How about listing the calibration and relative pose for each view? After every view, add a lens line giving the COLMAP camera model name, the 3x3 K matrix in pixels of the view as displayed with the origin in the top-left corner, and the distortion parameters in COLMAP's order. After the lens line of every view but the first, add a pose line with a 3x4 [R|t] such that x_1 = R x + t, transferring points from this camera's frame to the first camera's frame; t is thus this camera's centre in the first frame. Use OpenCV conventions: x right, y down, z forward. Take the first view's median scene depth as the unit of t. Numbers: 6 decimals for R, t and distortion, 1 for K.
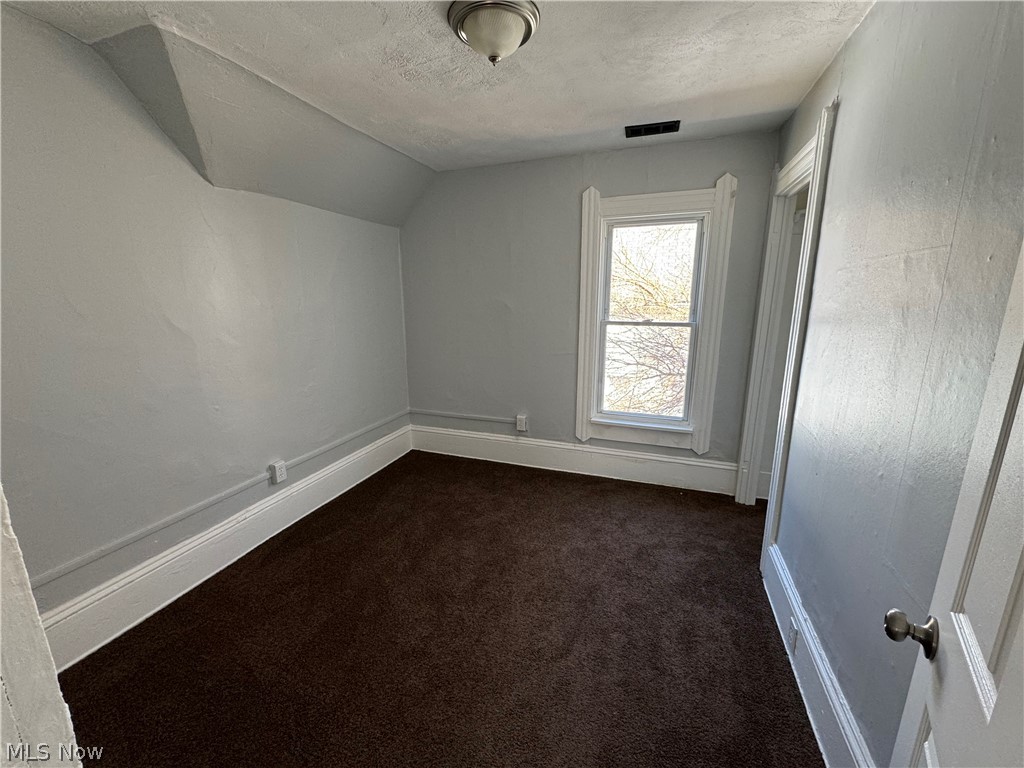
lens RADIAL K [[407.5, 0, 513.4], [0, 407.5, 381.5], [0, 0, 1]] dist [-0.002696, -0.000602]
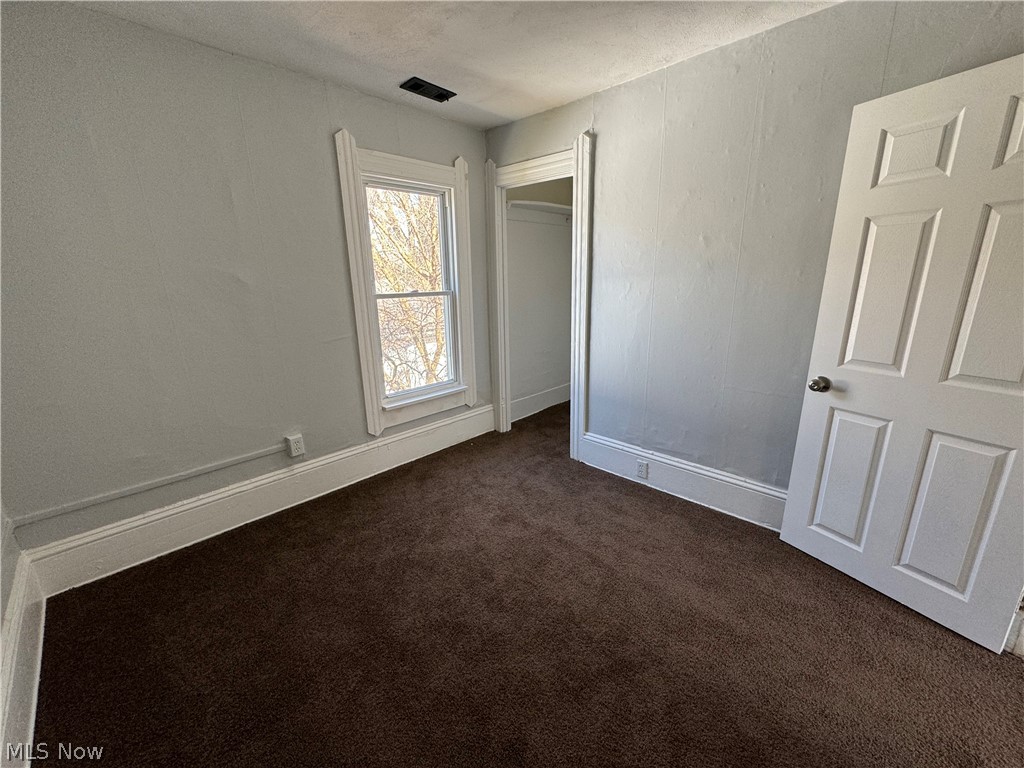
lens RADIAL K [[407.5, 0, 505.9], [0, 407.5, 382.3], [0, 0, 1]] dist [-0.002696, -0.000602]
pose [[0.409679, -0.231176, 0.882452, -0.488811], [0.205208, 0.965918, 0.157773, -0.046731], [-0.888849, 0.116450, 0.443155, 0.387368]]
